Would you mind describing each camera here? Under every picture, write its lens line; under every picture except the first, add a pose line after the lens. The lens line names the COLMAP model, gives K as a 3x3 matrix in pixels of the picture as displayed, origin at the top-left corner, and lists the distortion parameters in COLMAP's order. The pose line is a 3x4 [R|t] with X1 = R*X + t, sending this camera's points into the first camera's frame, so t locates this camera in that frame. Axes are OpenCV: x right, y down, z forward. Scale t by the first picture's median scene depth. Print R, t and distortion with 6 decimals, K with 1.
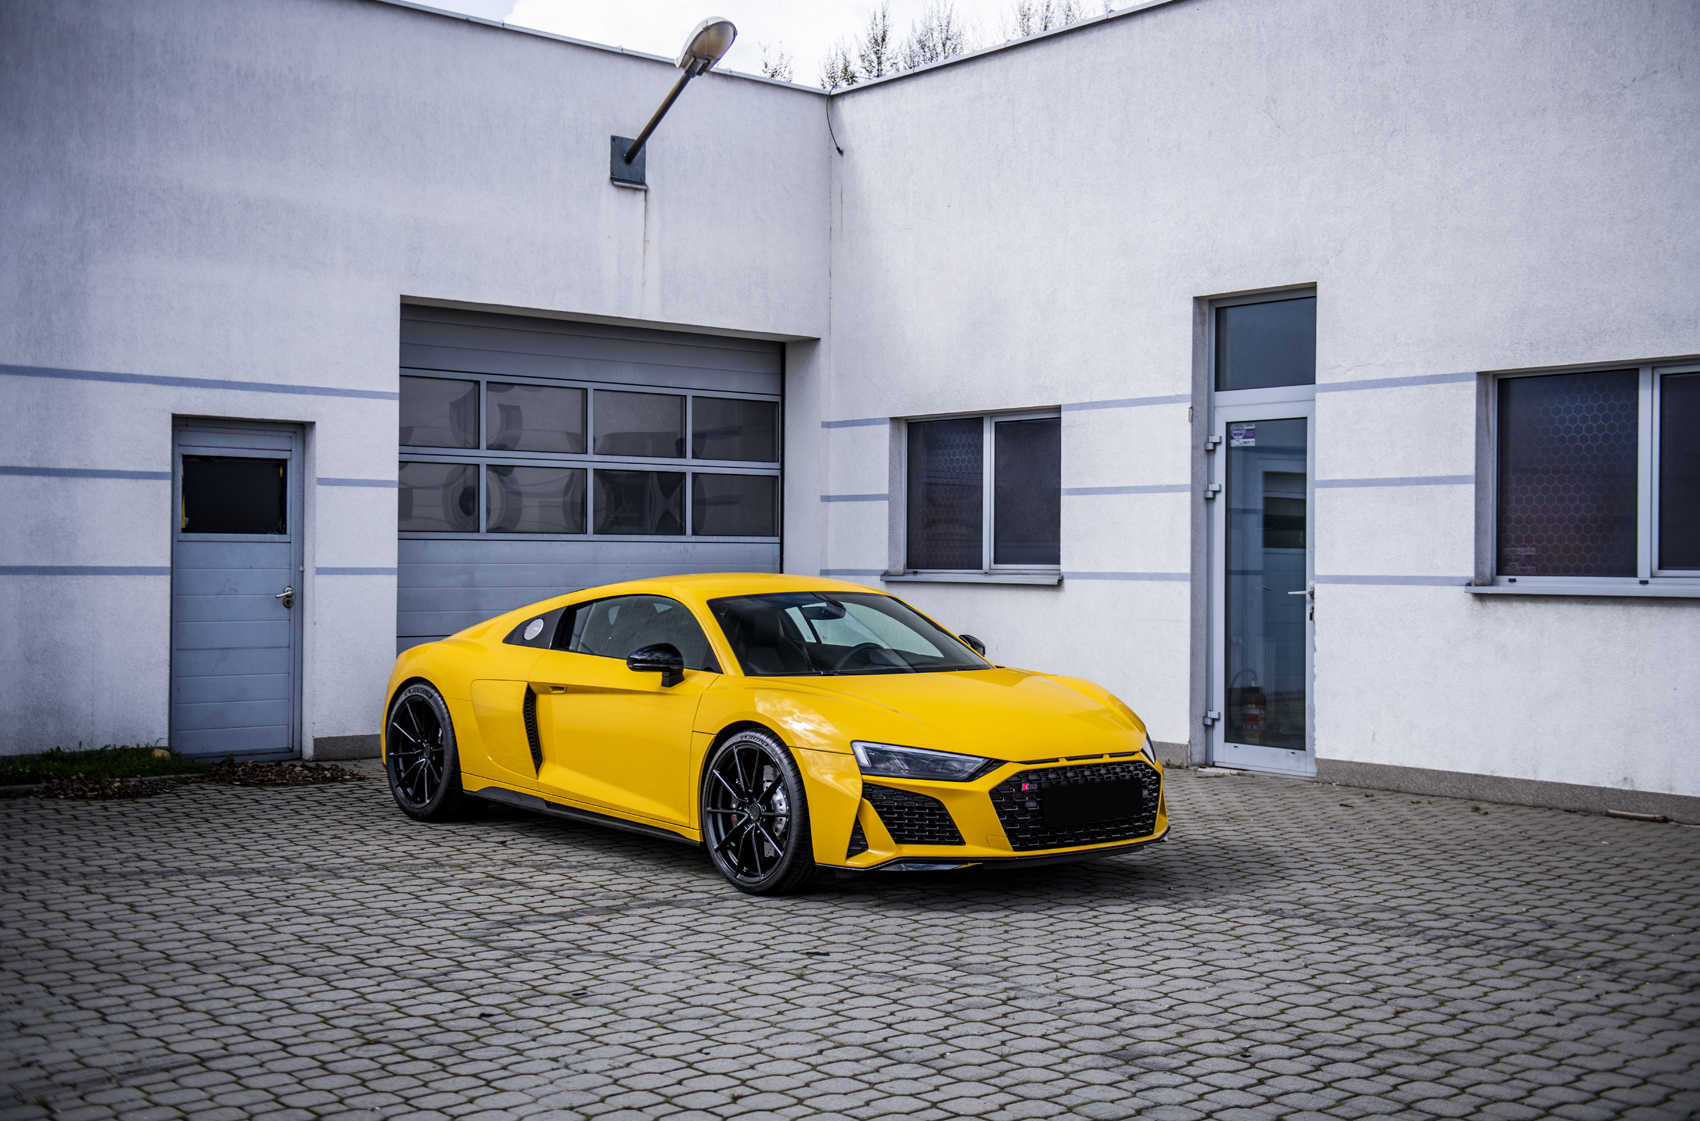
lens RADIAL K [[1994.9, 0, 840.1], [0, 1994.9, 576.0], [0, 0, 1]] dist [0.083737, 0.000000]
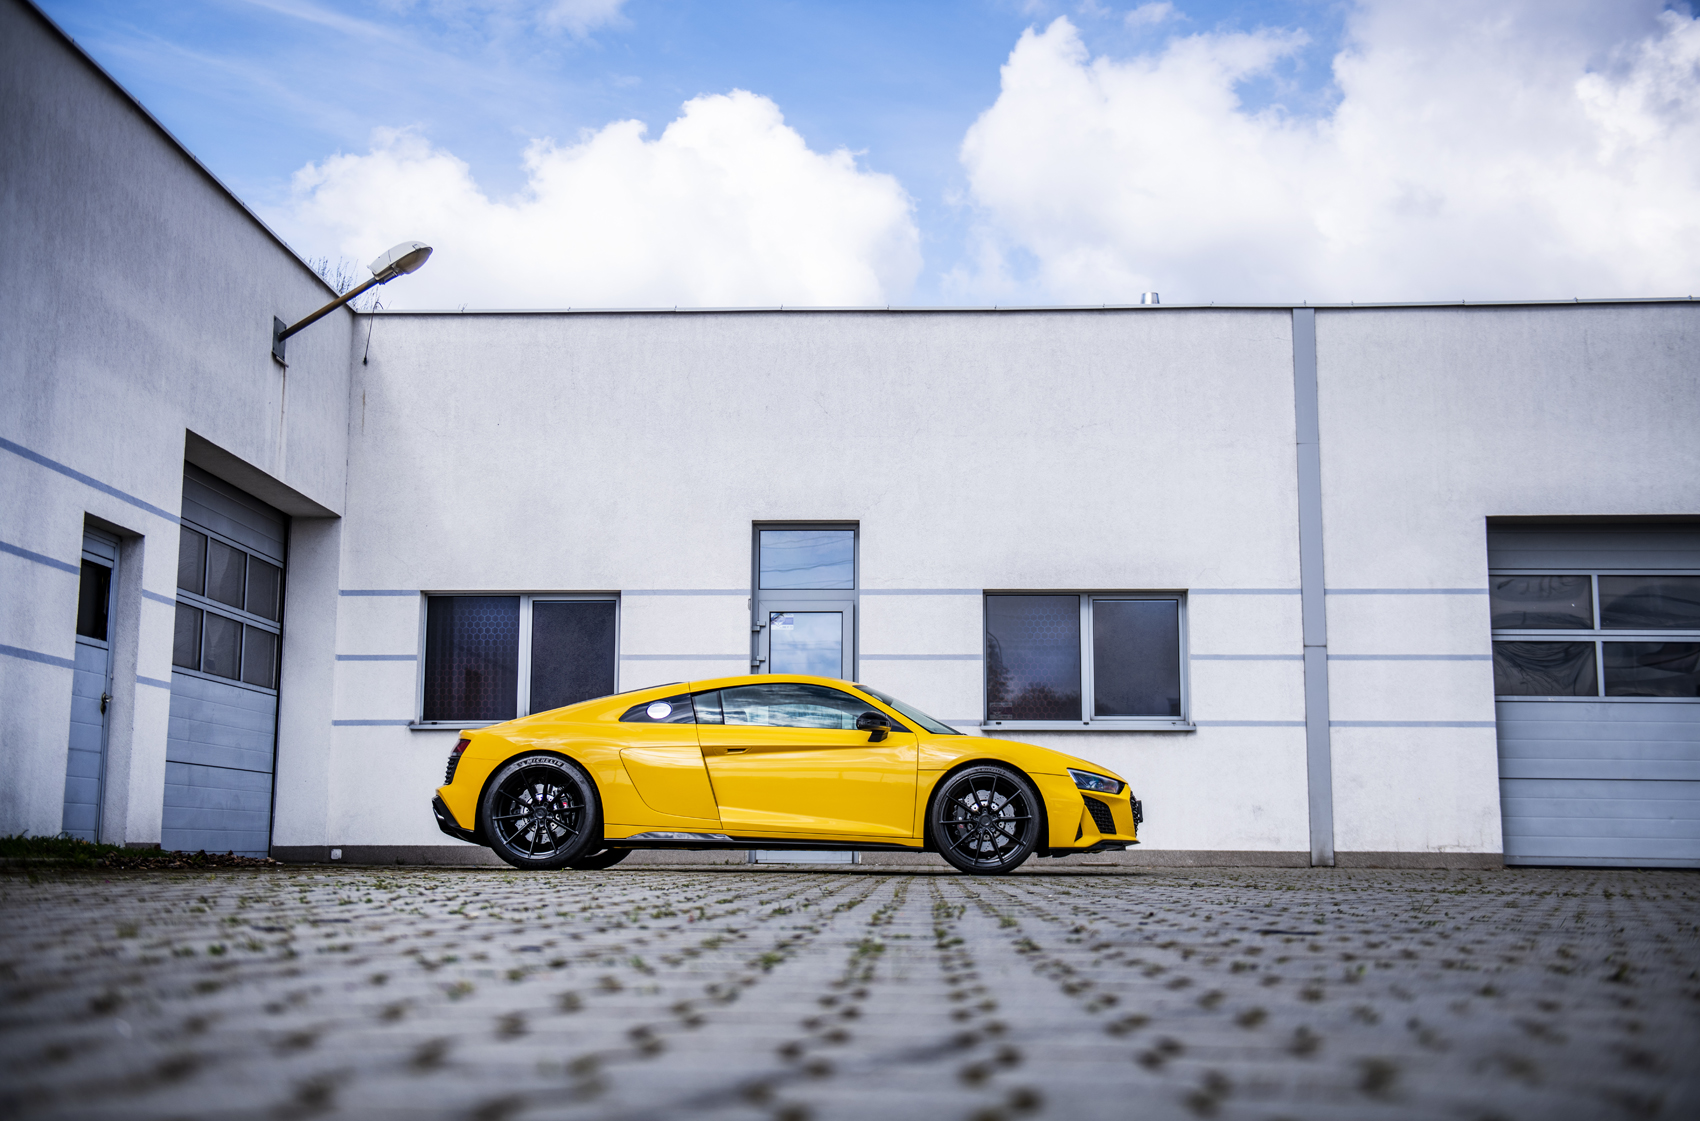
lens RADIAL K [[1994.9, 0, 847.9], [0, 1994.9, 552.4], [0, 0, 1]] dist [0.083737, 0.000000]
pose [[0.677282, 0.109010, 0.727603, -0.772852], [0.005914, 0.988124, -0.153547, 0.094362], [-0.735700, 0.108298, 0.668594, 0.029622]]
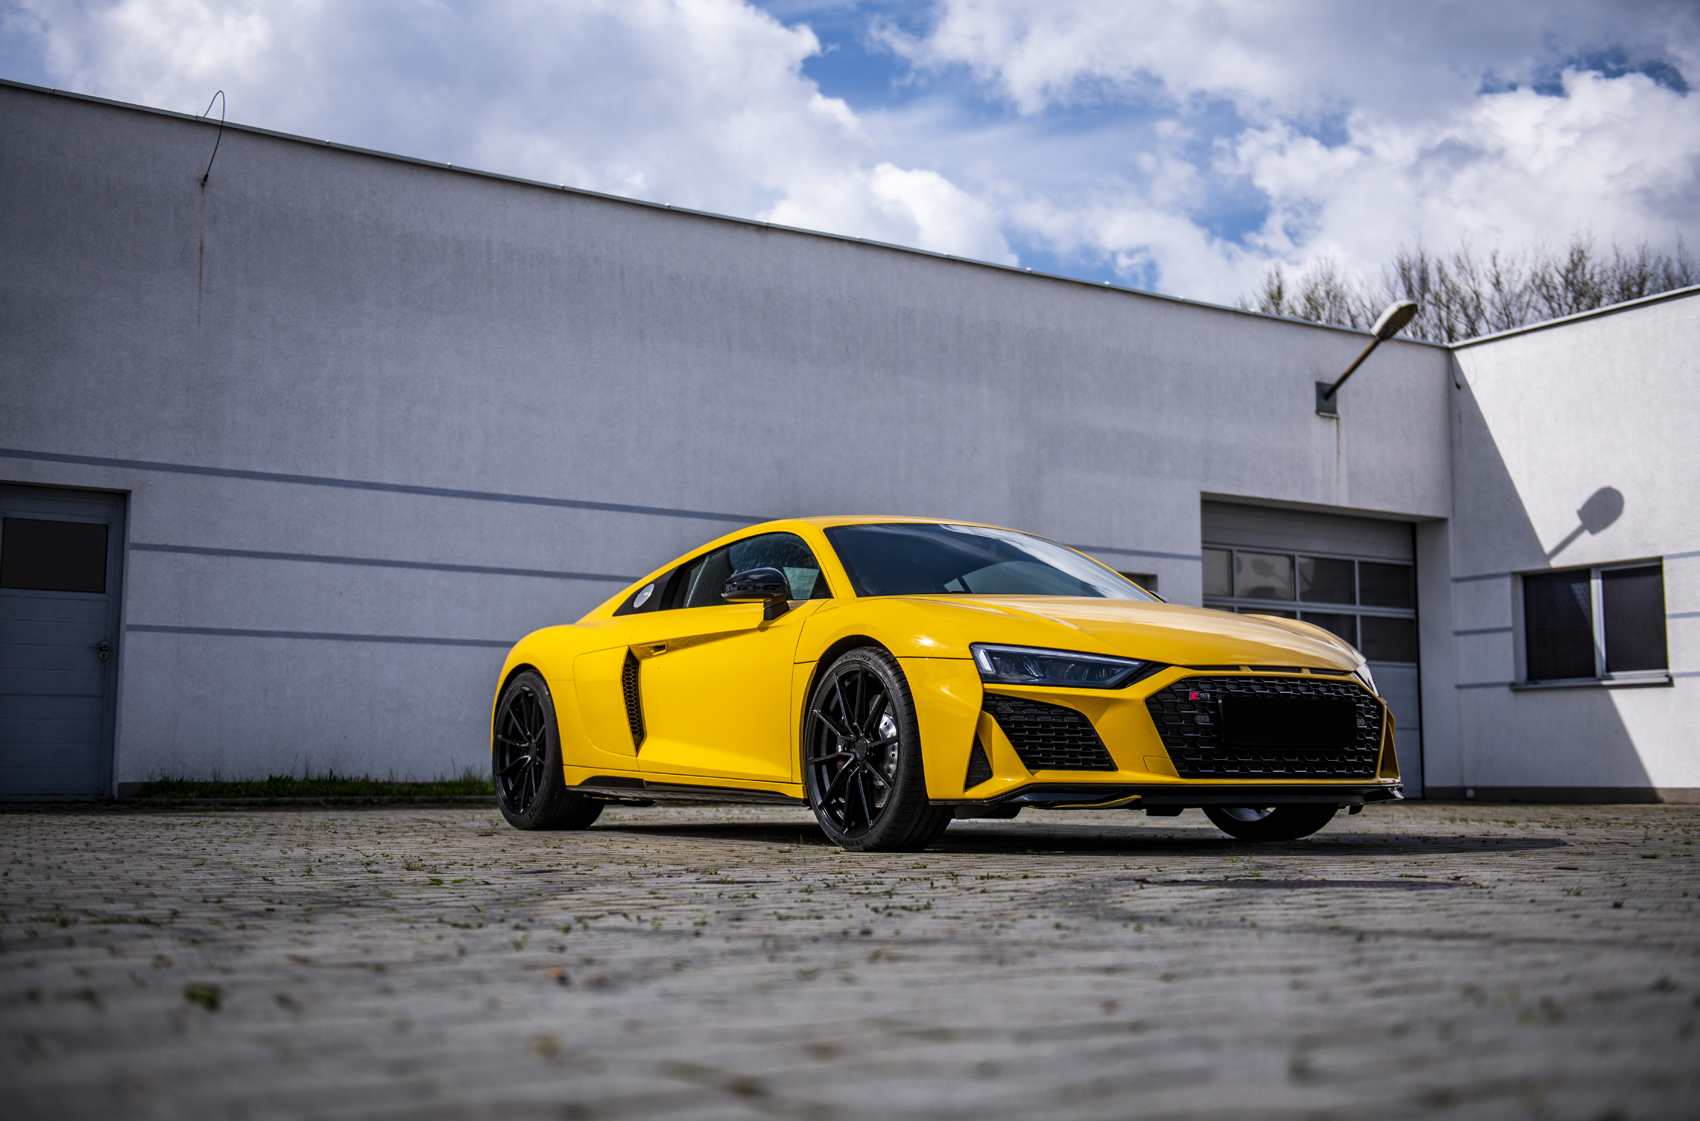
lens RADIAL K [[1994.9, 0, 857.4], [0, 1994.9, 564.0], [0, 0, 1]] dist [0.083737, 0.000000]
pose [[0.992668, -0.022417, -0.118777, -0.303410], [0.007546, 0.992229, -0.124195, 0.100057], [0.120638, 0.122388, 0.985123, -0.510271]]
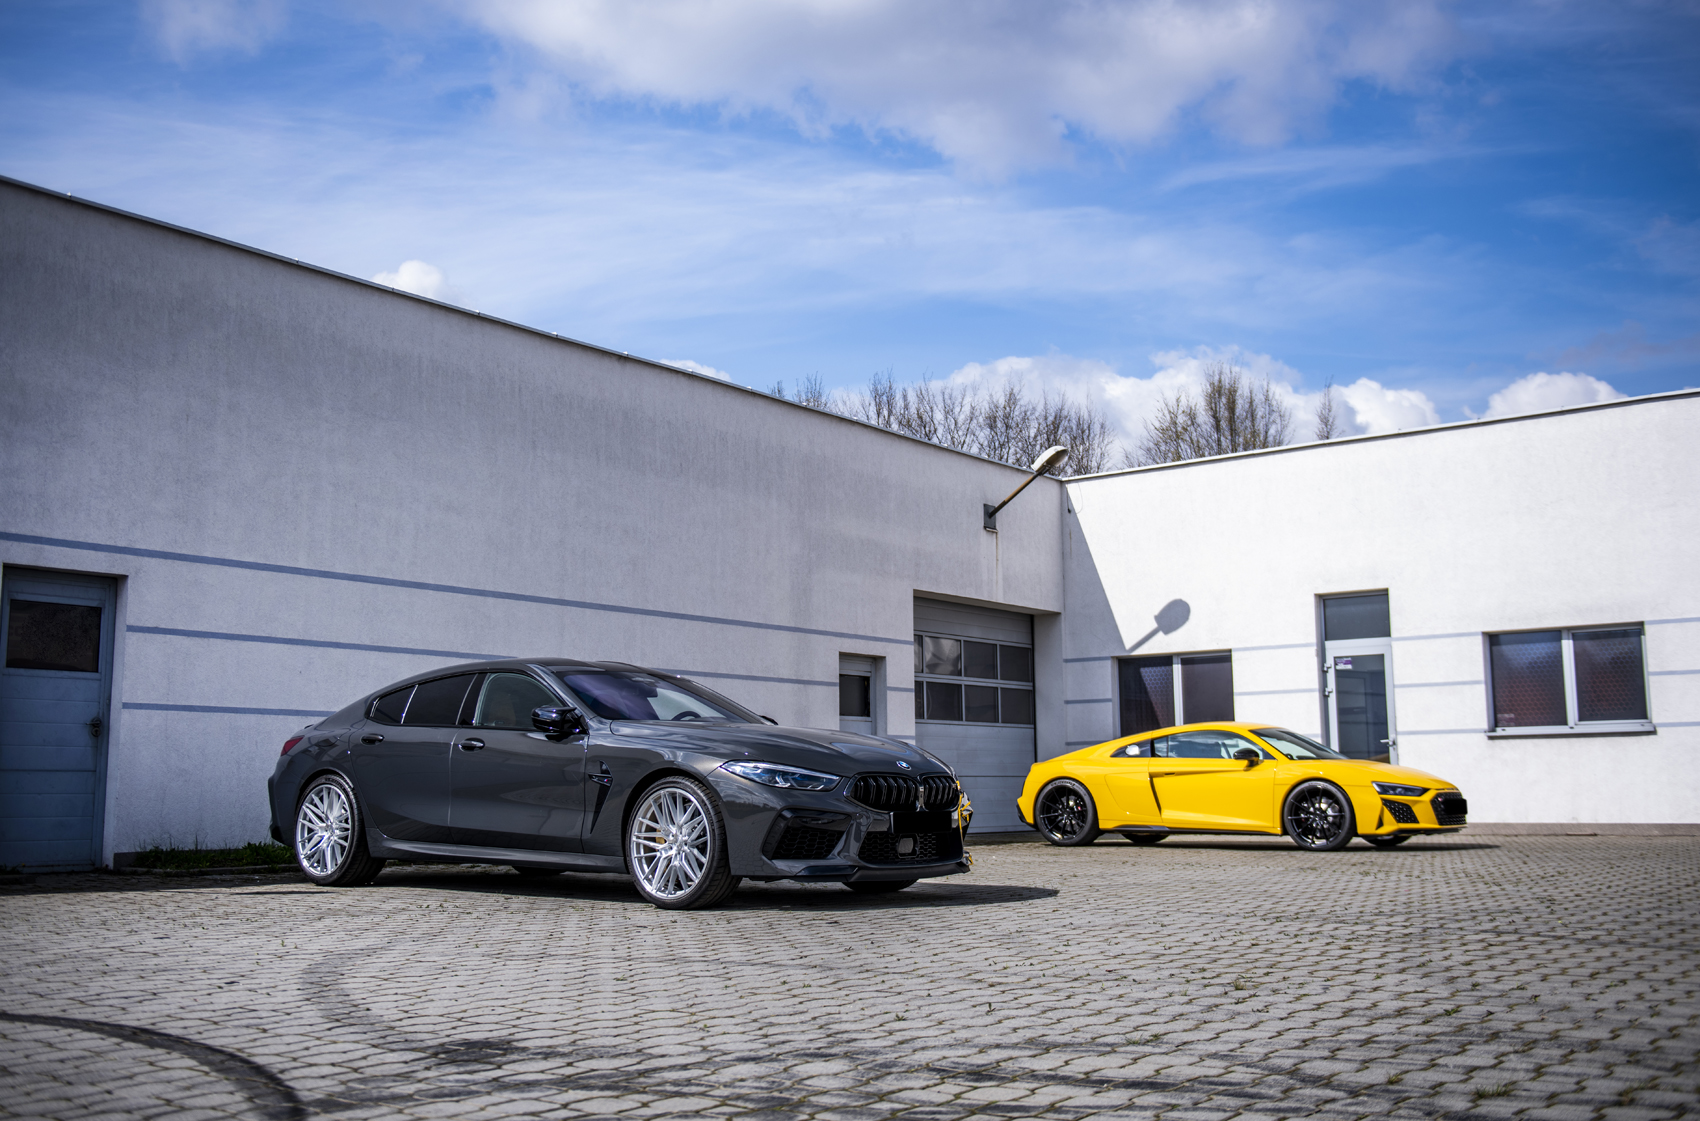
lens RADIAL K [[1690.4, 0, 848.0], [0, 1690.4, 567.2], [0, 0, 1]] dist [0.022749, 0.000000]
pose [[0.975775, 0.011845, 0.218456, -0.635688], [0.019891, 0.989594, -0.142506, 0.063980], [-0.217871, 0.143399, 0.965385, -0.519033]]
